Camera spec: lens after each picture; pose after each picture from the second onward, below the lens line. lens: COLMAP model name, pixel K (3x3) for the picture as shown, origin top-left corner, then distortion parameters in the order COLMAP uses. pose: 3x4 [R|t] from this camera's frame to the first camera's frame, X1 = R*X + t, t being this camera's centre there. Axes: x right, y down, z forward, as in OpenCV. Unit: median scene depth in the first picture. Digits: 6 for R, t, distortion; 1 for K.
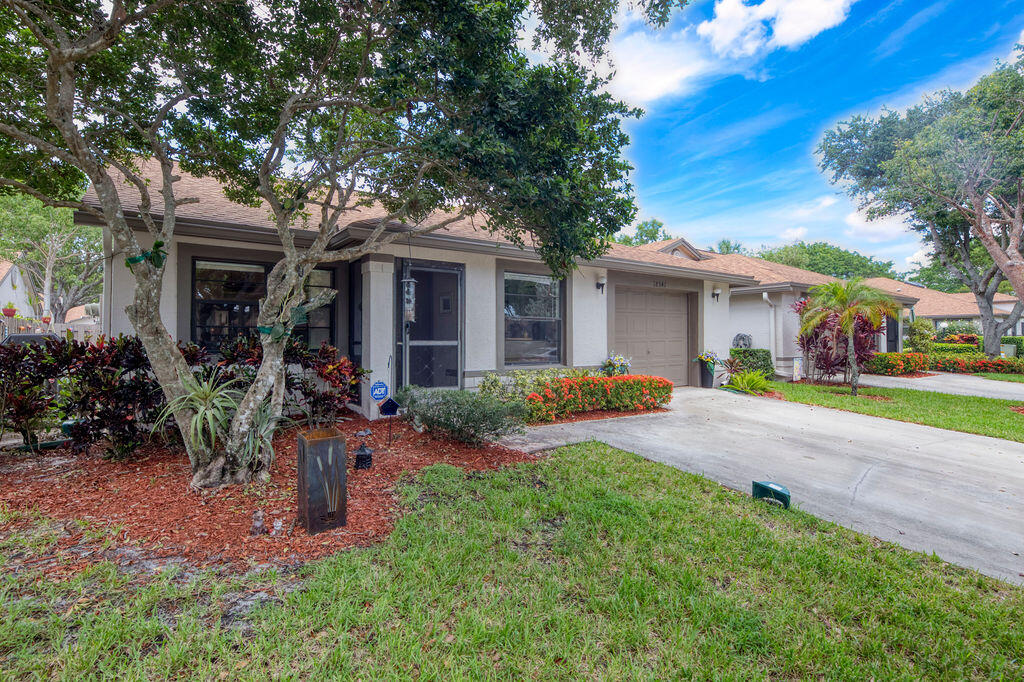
lens RADIAL K [[492.6, 0, 486.4], [0, 492.6, 335.4], [0, 0, 1]] dist [-0.001065, -0.000049]
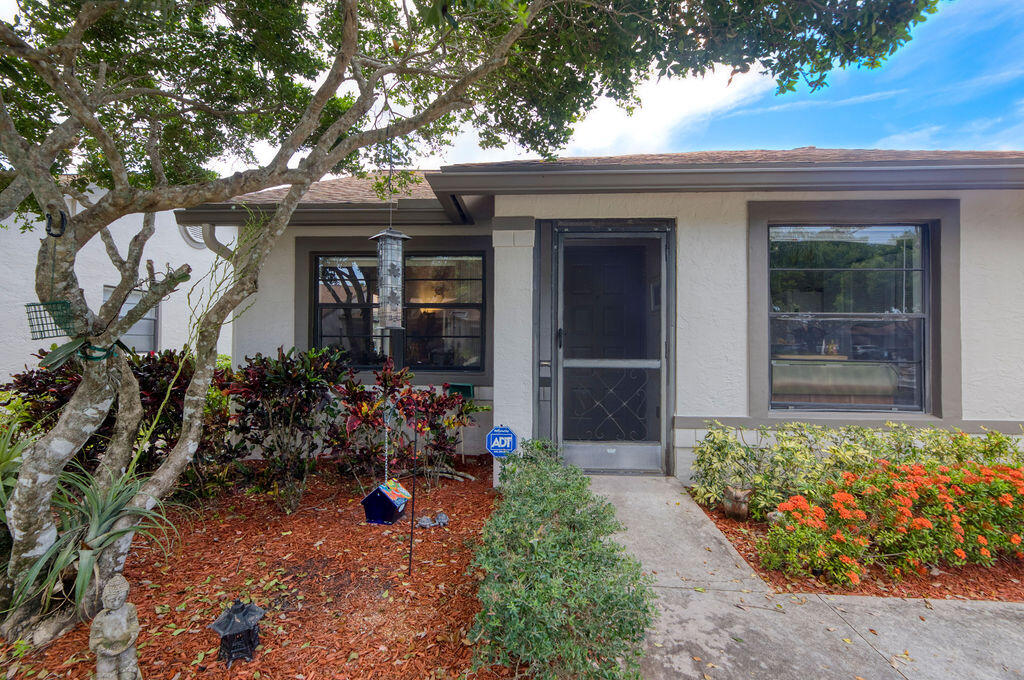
lens RADIAL K [[463.5, 0, 512.0], [0, 463.5, 340.0], [0, 0, 1]] dist [0.000036, 0.000347]
pose [[0.800428, 0.002790, -0.599422, 0.118402], [-0.001179, 0.999995, 0.003079, -0.012590], [0.599427, -0.001758, 0.800427, 0.480668]]
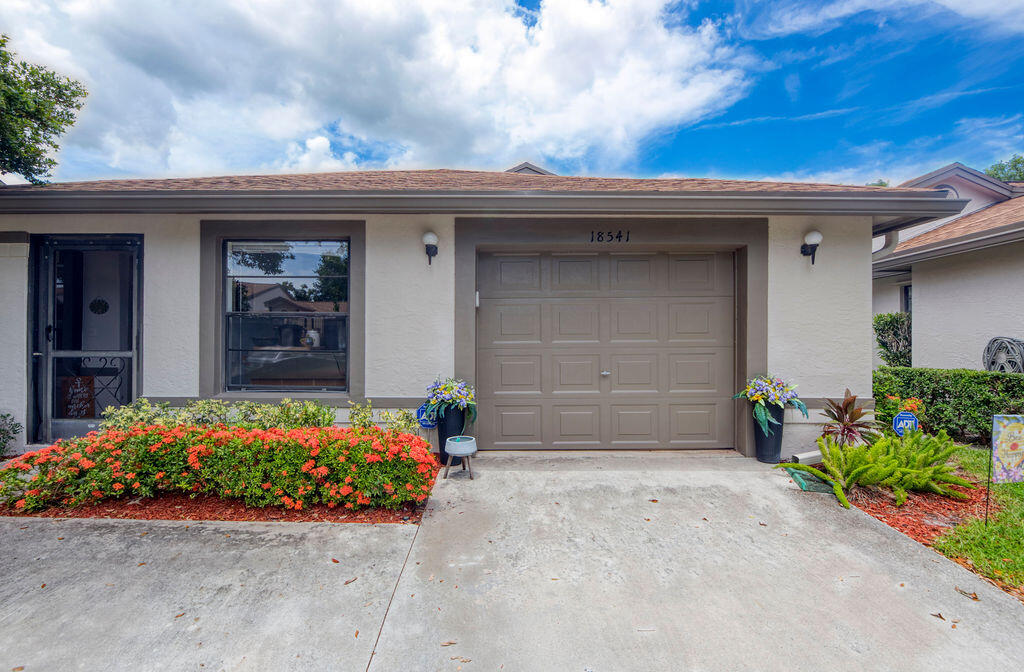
lens RADIAL K [[449.6, 0, 508.1], [0, 449.6, 347.1], [0, 0, 1]] dist [-0.000521, -0.000471]
pose [[0.827707, 0.002782, -0.561154, 0.698037], [0.001786, 0.999970, 0.007592, 0.002212], [0.561158, -0.007286, 0.827676, 0.771870]]
